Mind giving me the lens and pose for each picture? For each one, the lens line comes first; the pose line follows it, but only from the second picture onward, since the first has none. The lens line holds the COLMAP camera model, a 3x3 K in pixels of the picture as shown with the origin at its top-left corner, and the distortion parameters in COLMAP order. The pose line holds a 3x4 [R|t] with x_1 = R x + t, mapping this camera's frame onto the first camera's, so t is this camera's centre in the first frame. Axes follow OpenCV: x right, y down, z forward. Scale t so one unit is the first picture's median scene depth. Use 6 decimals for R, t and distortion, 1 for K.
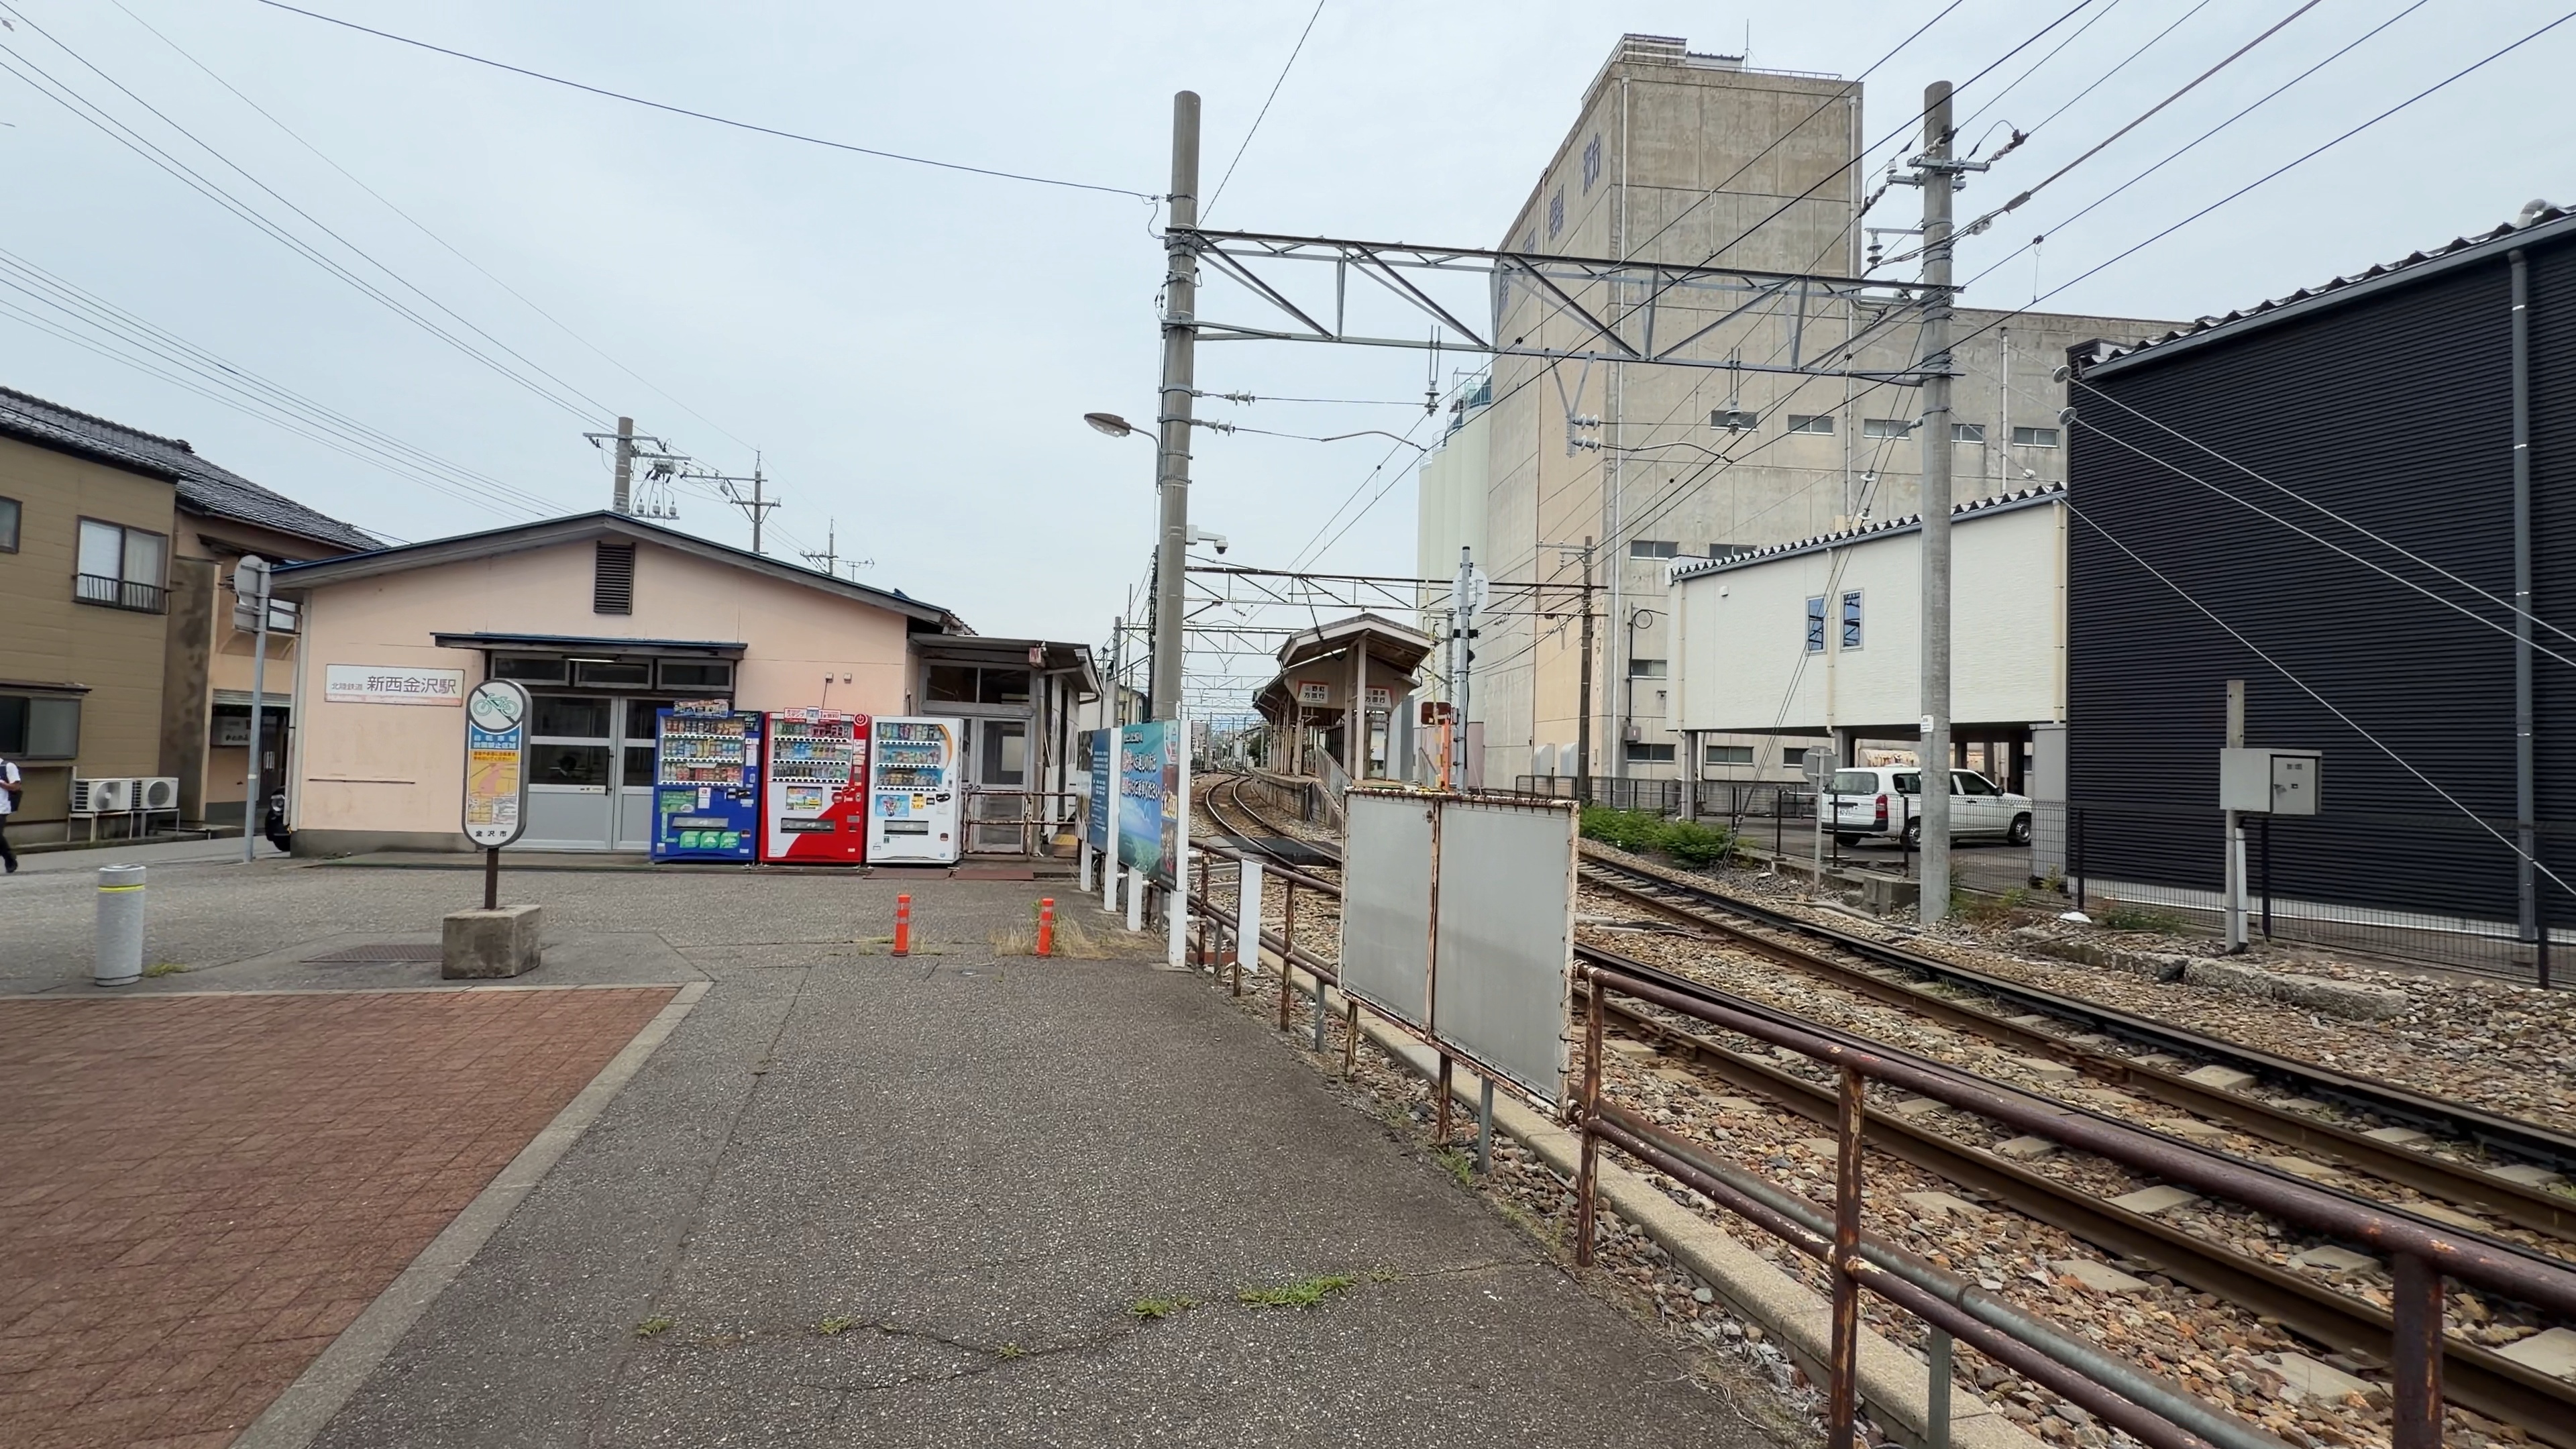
lens RADIAL K [[1137.3, 0, 1288.0], [0, 1137.3, 724.5], [0, 0, 1]] dist [0.003177, 0.000245]
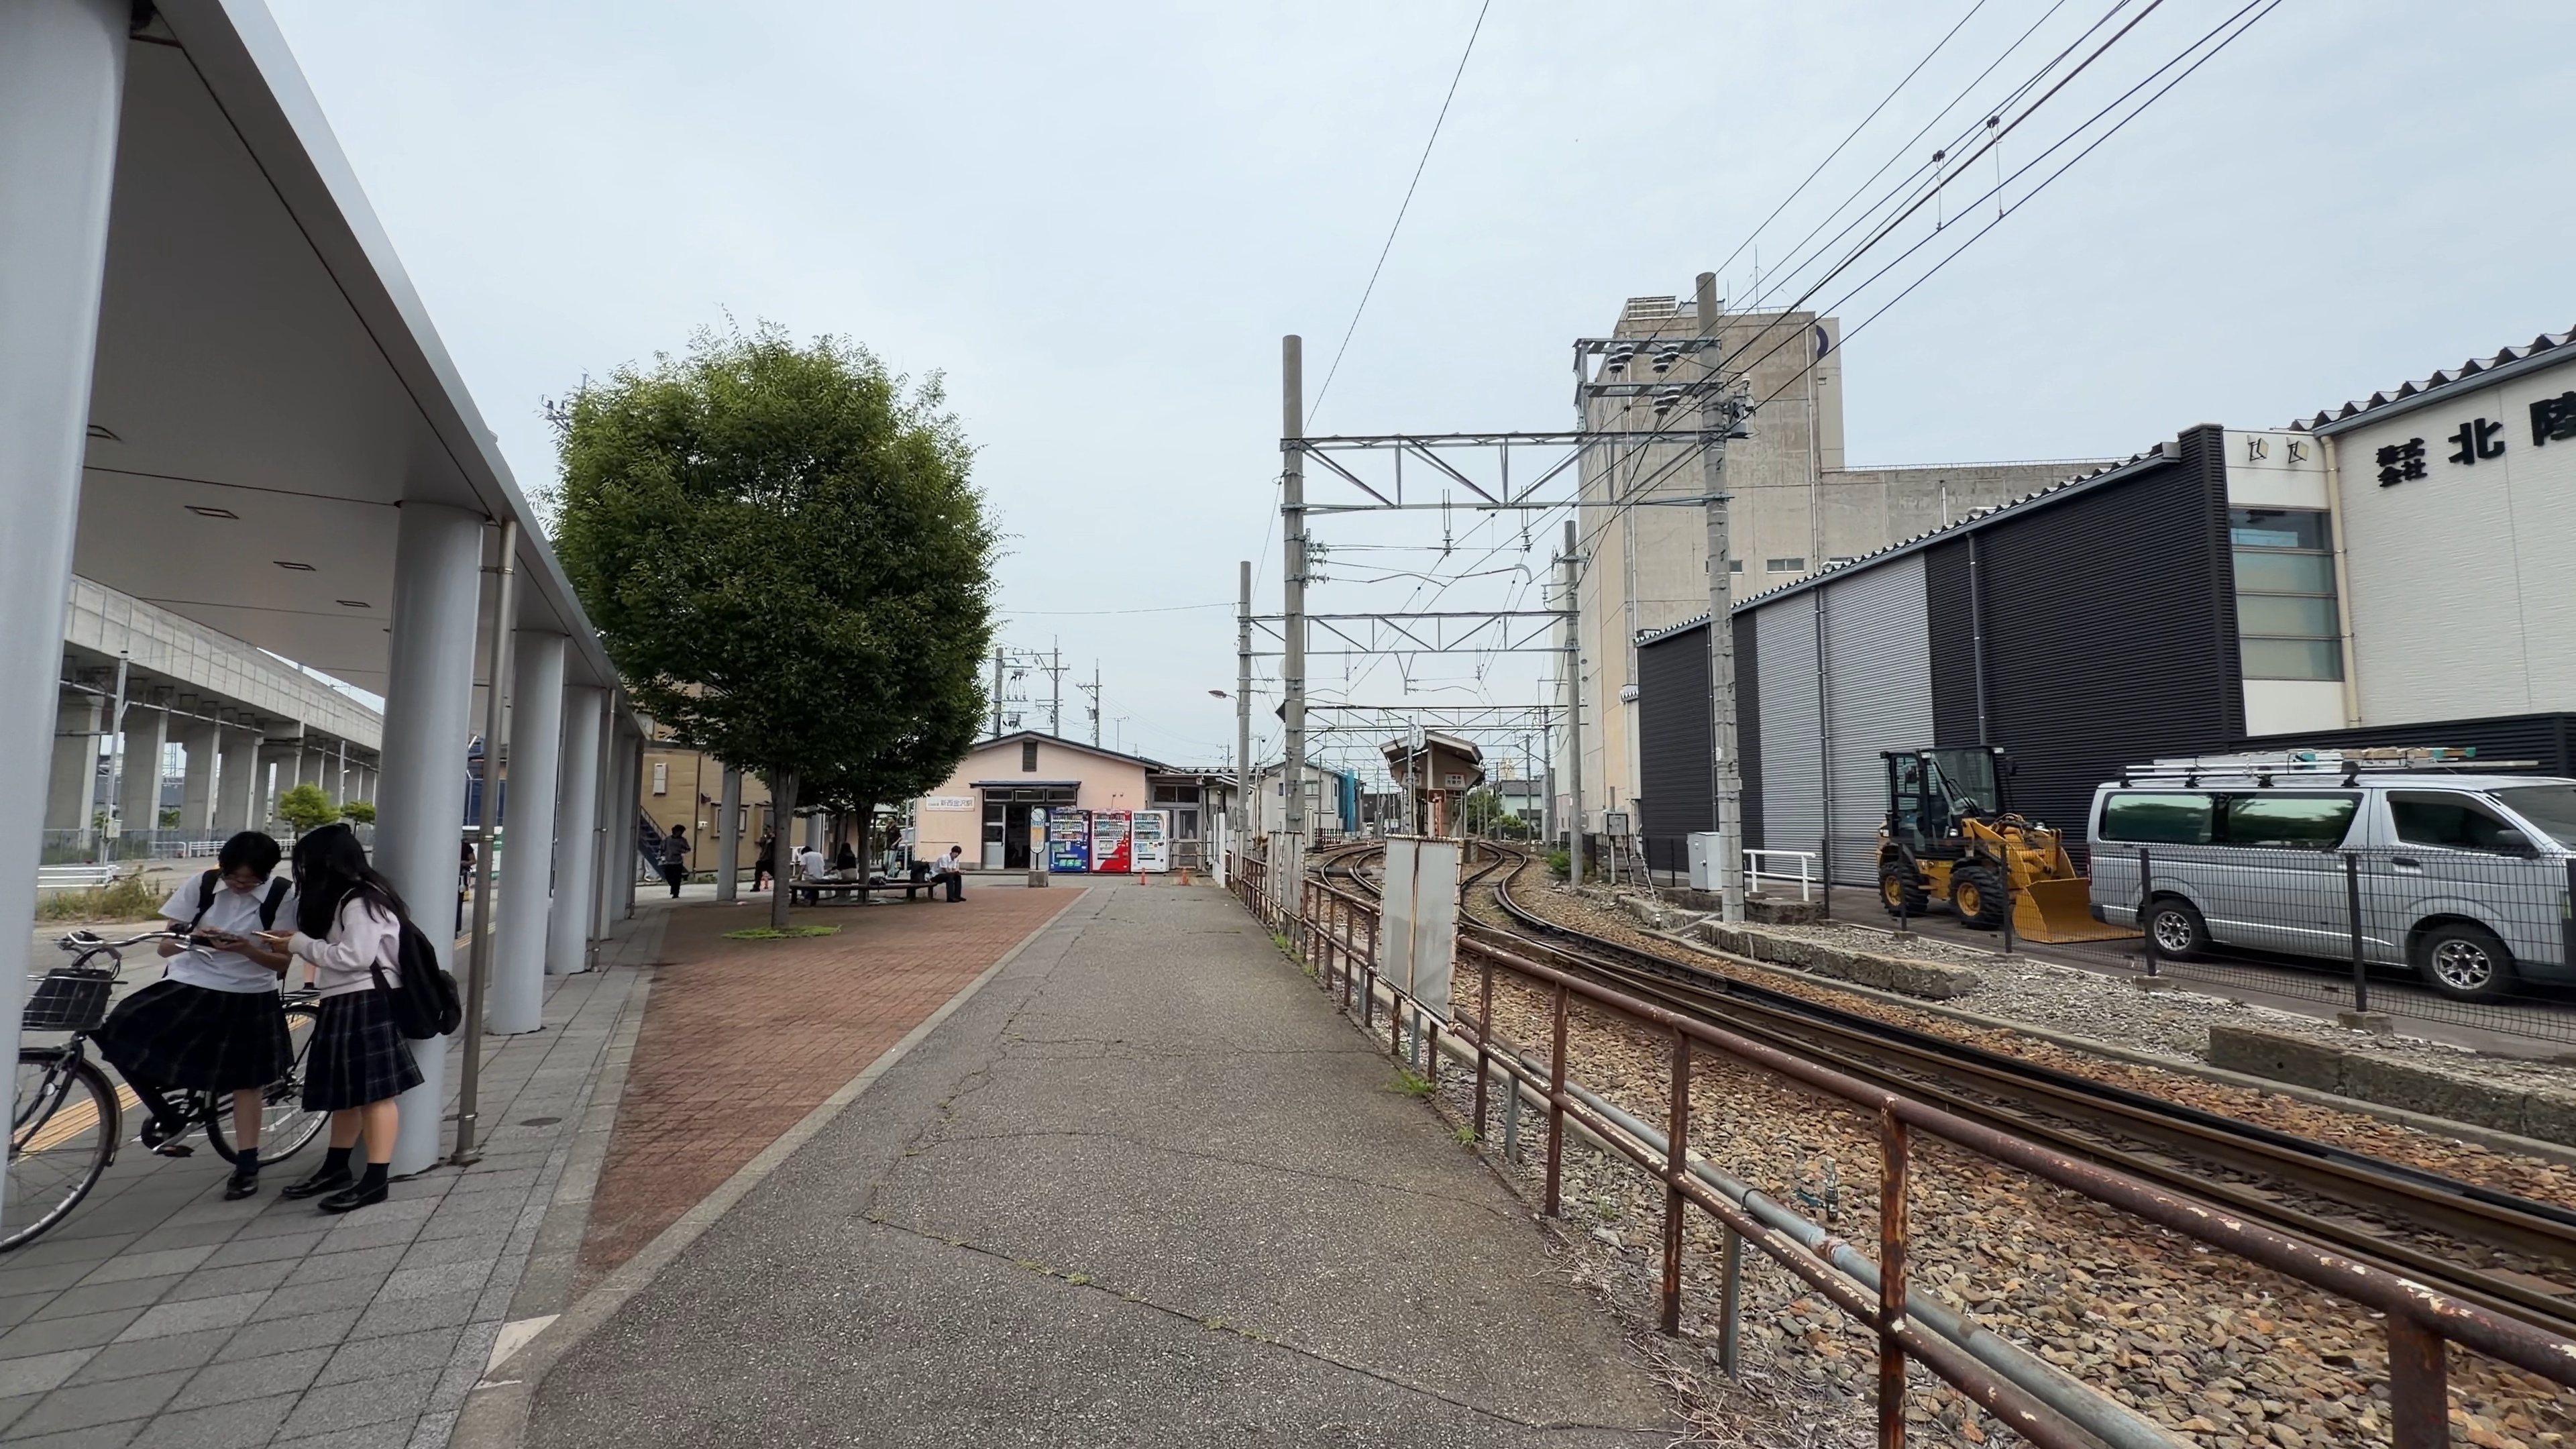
lens RADIAL K [[1137.3, 0, 1288.0], [0, 1137.3, 724.5], [0, 0, 1]] dist [0.003177, 0.000245]
pose [[0.978266, -0.042781, -0.202891, 0.442373], [0.030471, 0.997522, -0.063414, -0.025917], [0.205101, 0.055854, 0.977146, -1.262015]]
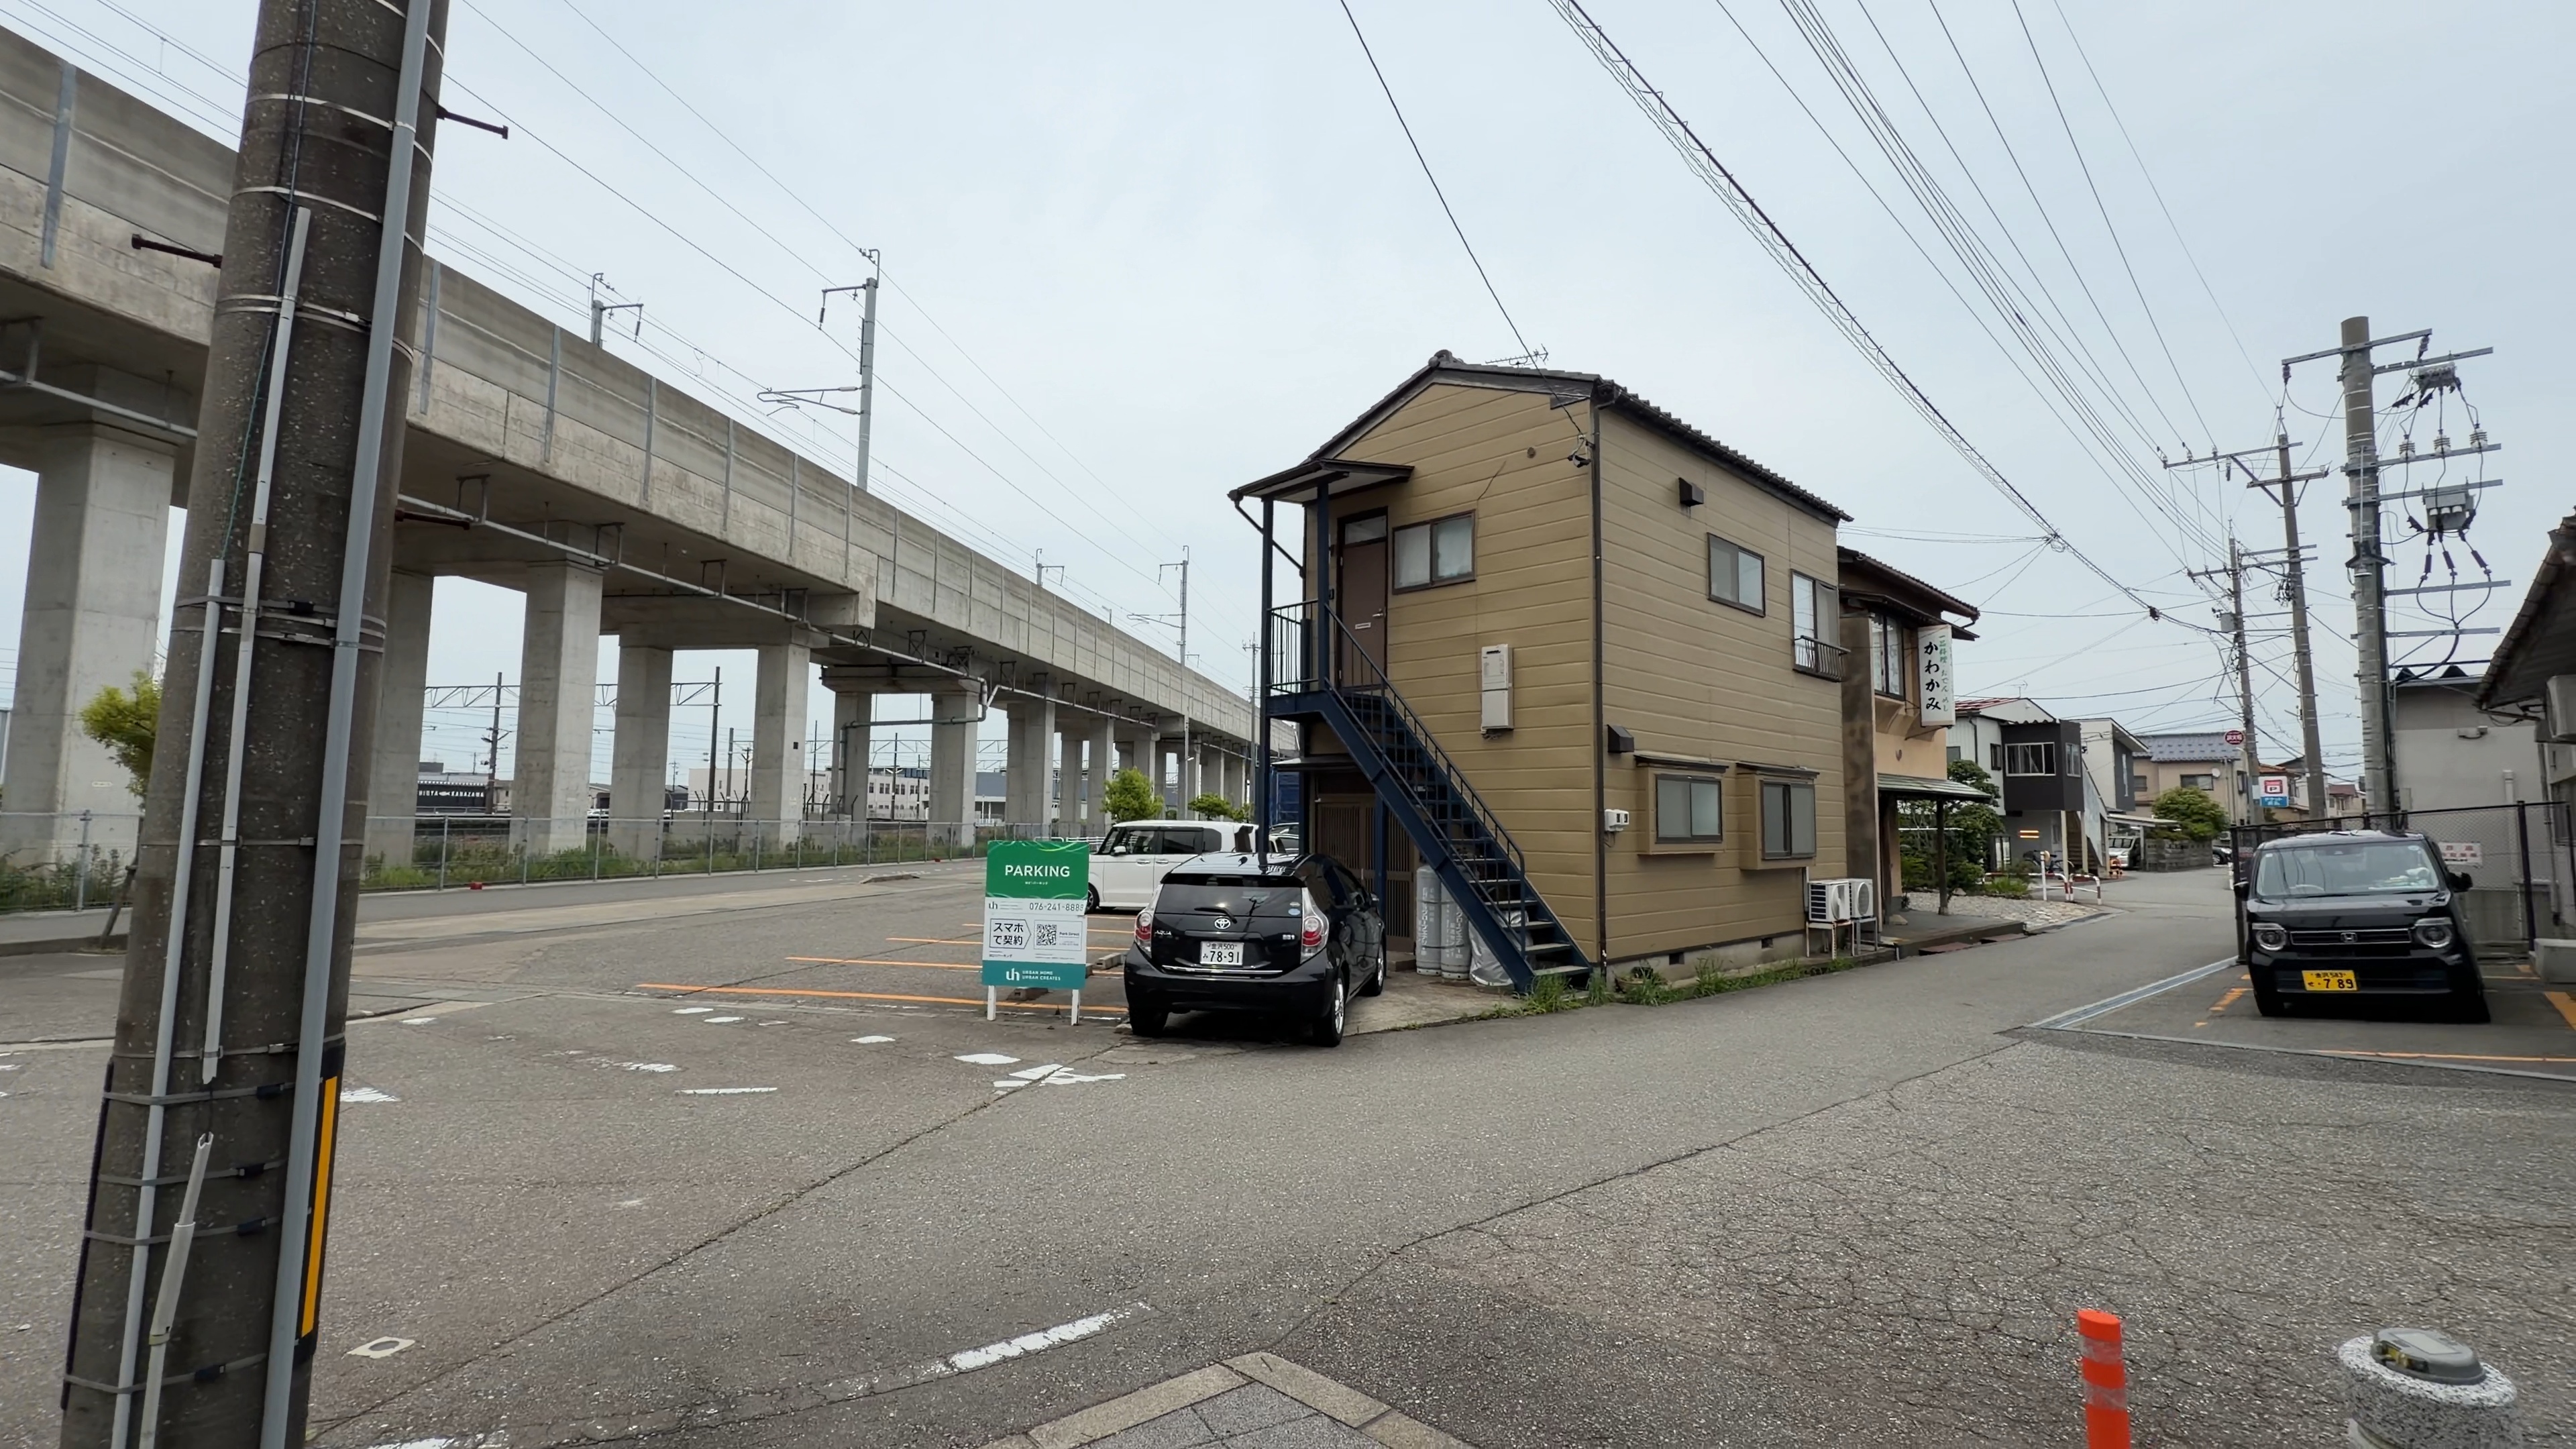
lens RADIAL K [[1137.3, 0, 1288.0], [0, 1137.3, 724.5], [0, 0, 1]] dist [0.003177, 0.000245]
pose [[0.612118, -0.089019, -0.785740, -0.835842], [0.032484, 0.995635, -0.087492, -0.008097], [0.790099, 0.028031, 0.612338, 0.247378]]
